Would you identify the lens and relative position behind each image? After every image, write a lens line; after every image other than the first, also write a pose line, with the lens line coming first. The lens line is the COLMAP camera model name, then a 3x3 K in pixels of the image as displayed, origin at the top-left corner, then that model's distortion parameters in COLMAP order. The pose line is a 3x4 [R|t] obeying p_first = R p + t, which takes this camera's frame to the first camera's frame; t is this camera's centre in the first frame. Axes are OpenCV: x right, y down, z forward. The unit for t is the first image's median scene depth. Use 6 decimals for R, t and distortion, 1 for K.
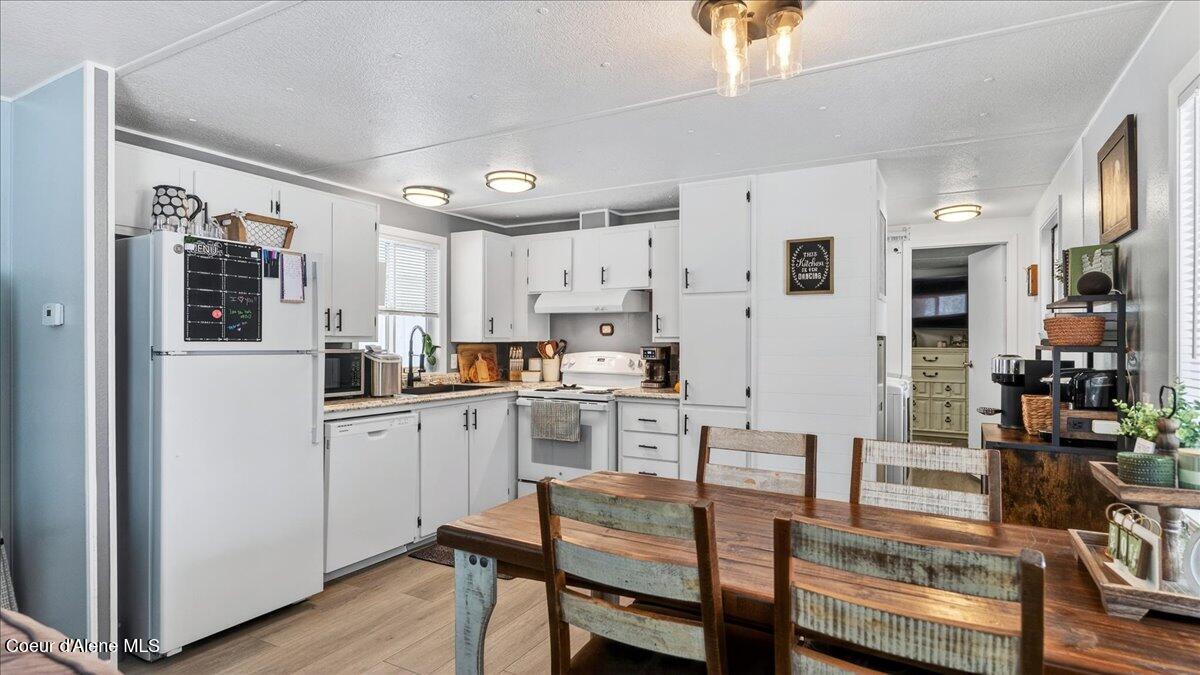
lens RADIAL K [[612.0, 0, 597.2], [0, 612.0, 339.2], [0, 0, 1]] dist [-0.005359, 0.001404]
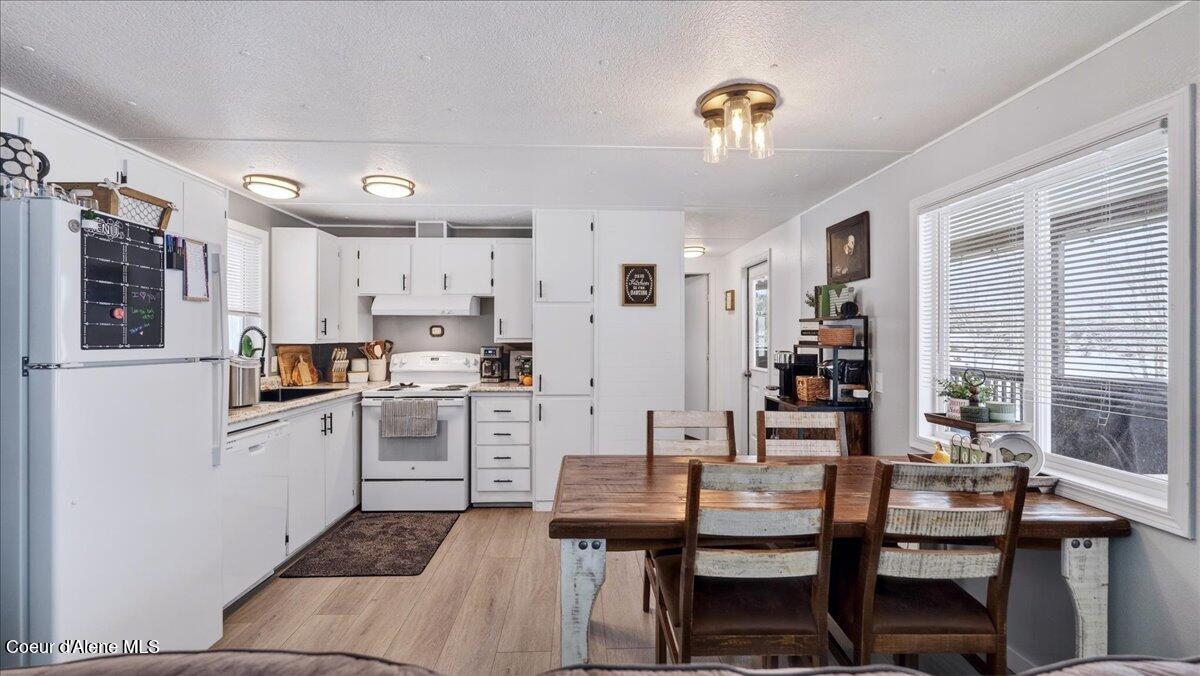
lens RADIAL K [[522.2, 0, 596.6], [0, 522.2, 337.3], [0, 0, 1]] dist [-0.007153, 0.001840]
pose [[0.854198, -0.001102, 0.519946, -0.315693], [0.000334, 0.999999, 0.001570, -0.008396], [-0.519948, -0.001167, 0.854197, 0.084082]]
